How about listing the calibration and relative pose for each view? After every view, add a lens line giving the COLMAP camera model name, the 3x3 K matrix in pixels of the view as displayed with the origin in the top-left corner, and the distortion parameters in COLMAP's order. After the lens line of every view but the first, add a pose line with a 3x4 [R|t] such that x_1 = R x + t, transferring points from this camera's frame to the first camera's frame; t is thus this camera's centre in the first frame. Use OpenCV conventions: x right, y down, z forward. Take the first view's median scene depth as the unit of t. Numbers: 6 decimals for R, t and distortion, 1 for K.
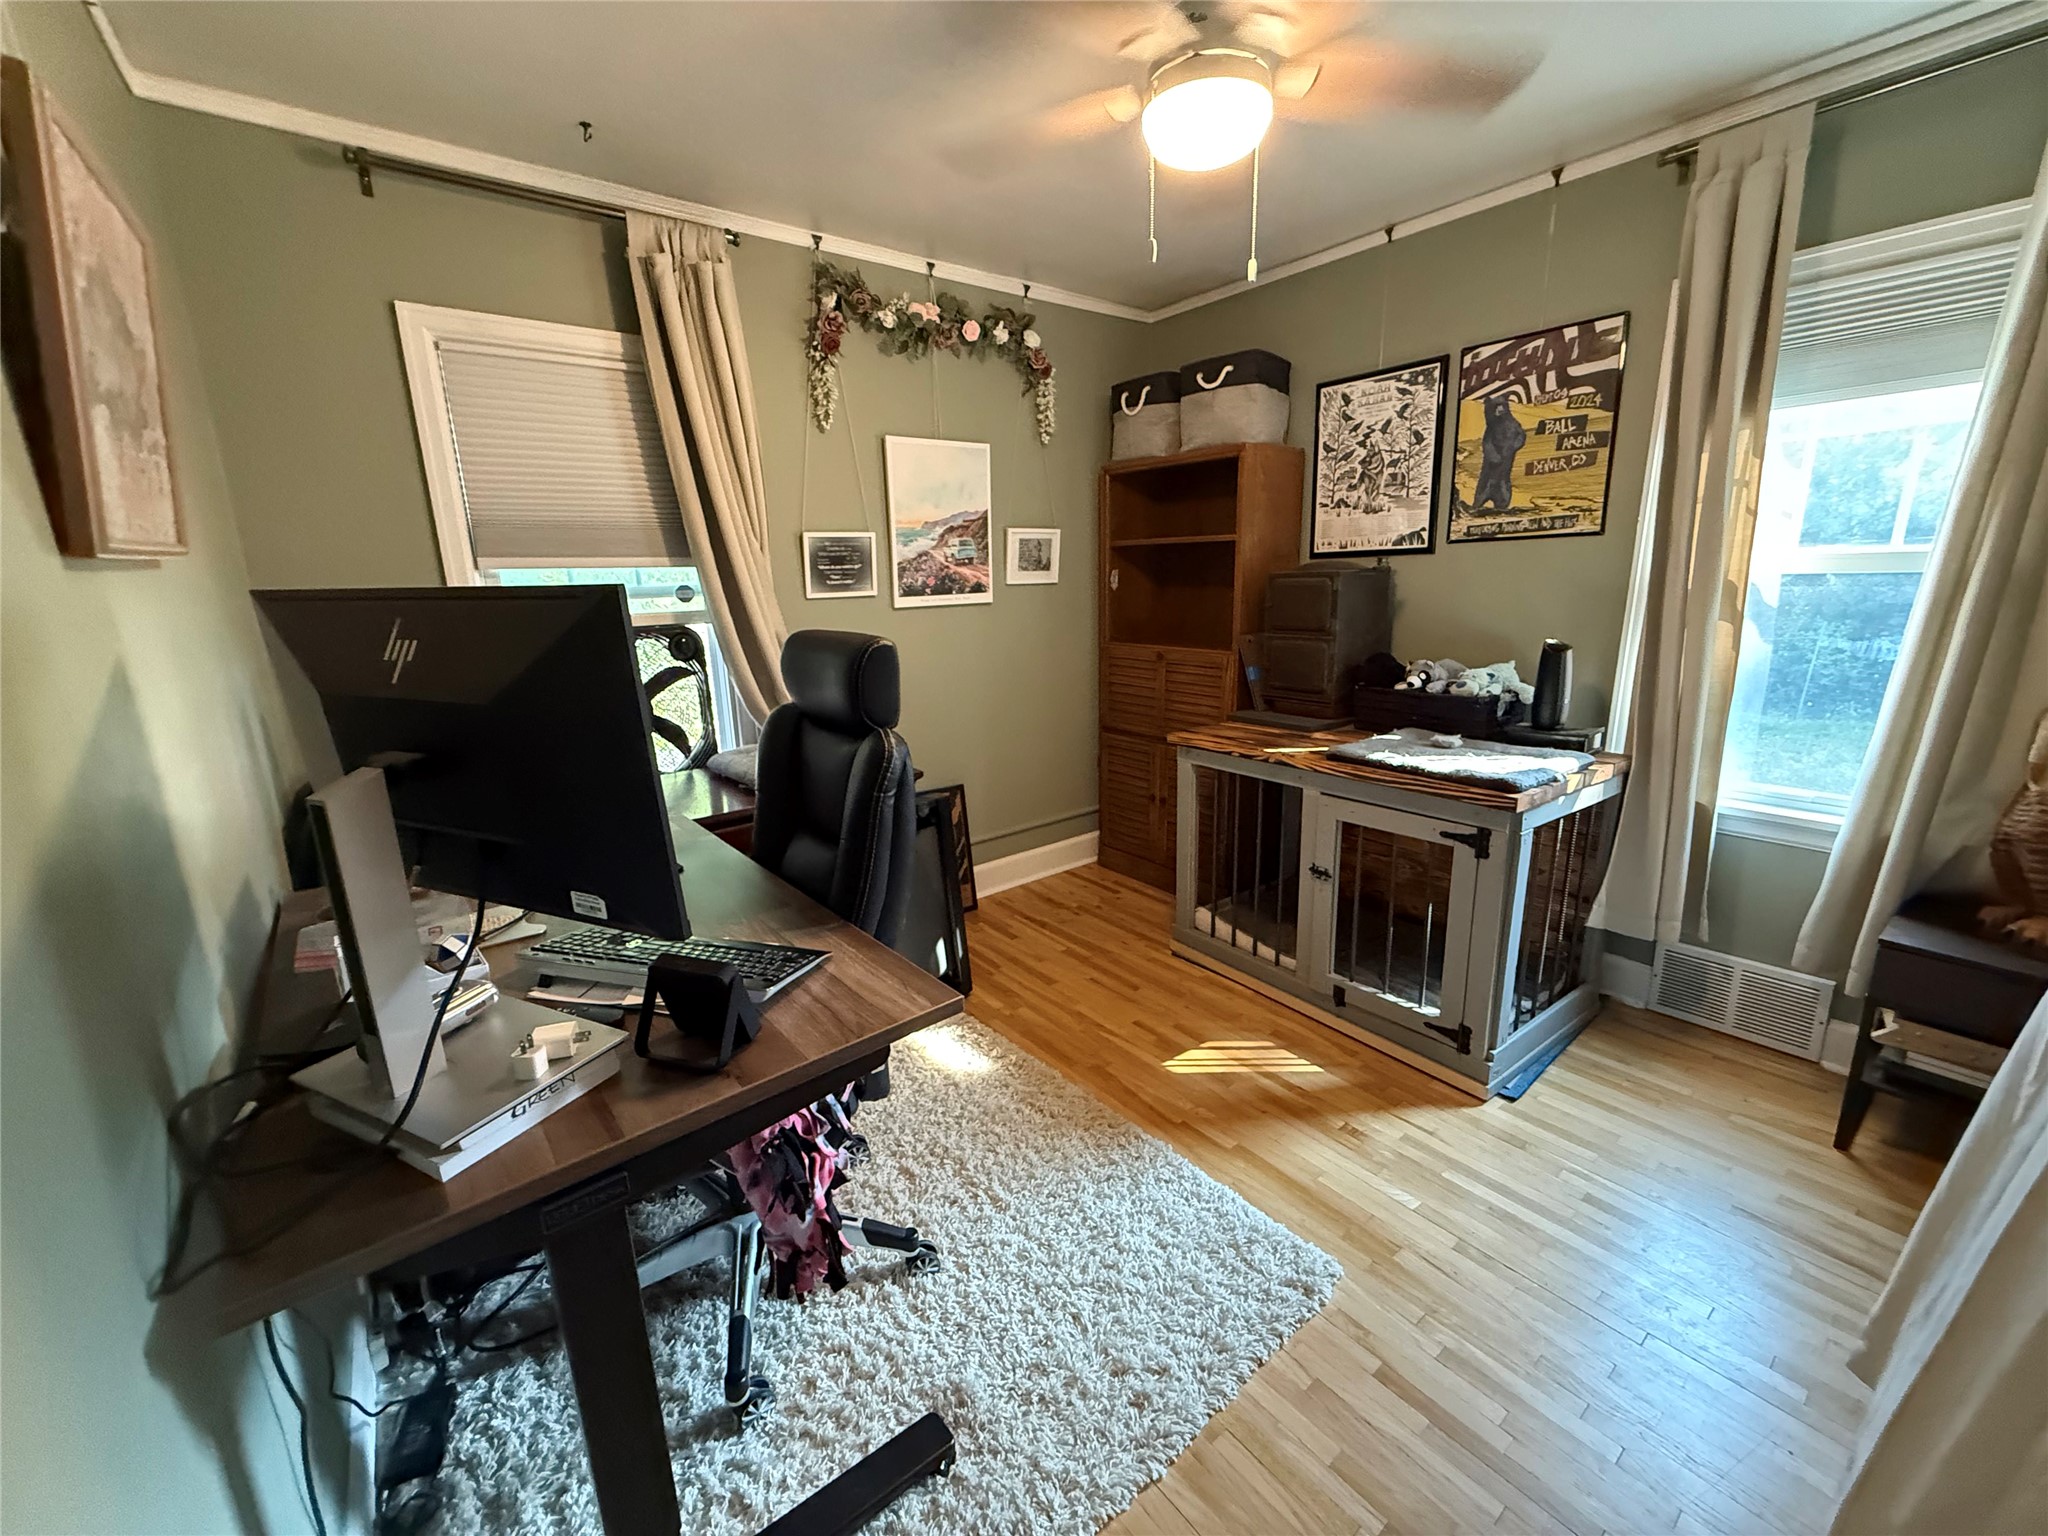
lens RADIAL K [[818.6, 0, 1022.9], [0, 818.6, 762.8], [0, 0, 1]] dist [-0.000403, 0.000275]
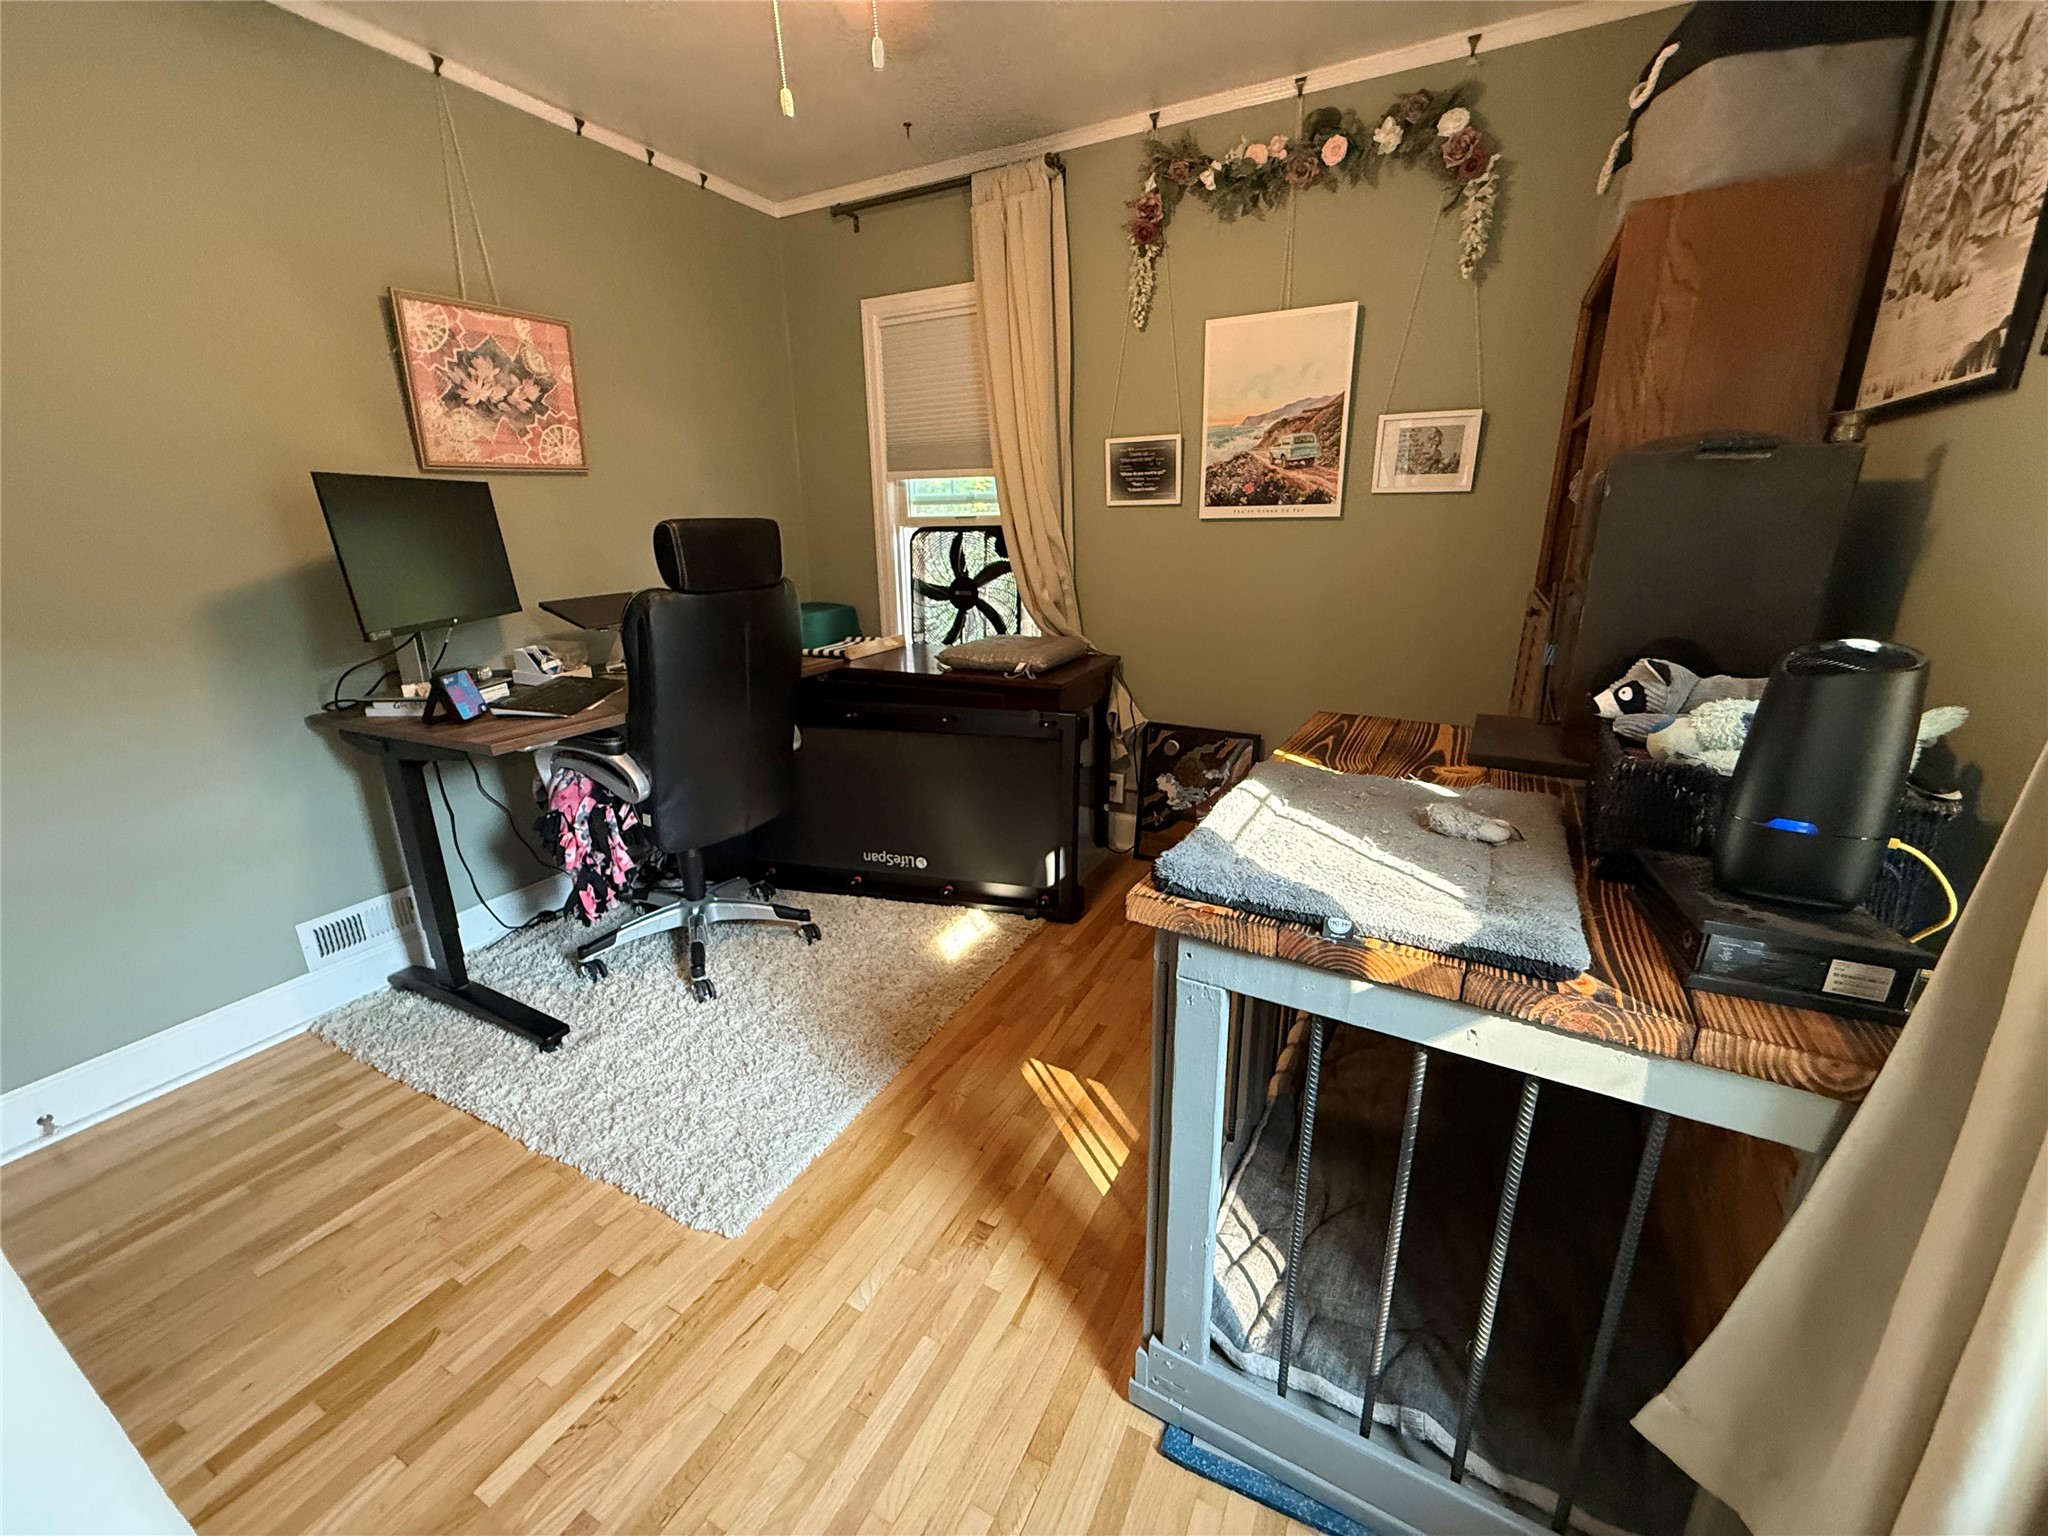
lens RADIAL K [[818.6, 0, 1021.9], [0, 818.6, 764.6], [0, 0, 1]] dist [-0.000403, 0.000275]
pose [[0.411698, 0.282007, -0.866589, 0.631484], [-0.207695, 0.954926, 0.212082, -0.080922], [0.887337, 0.092672, 0.451713, 0.442783]]
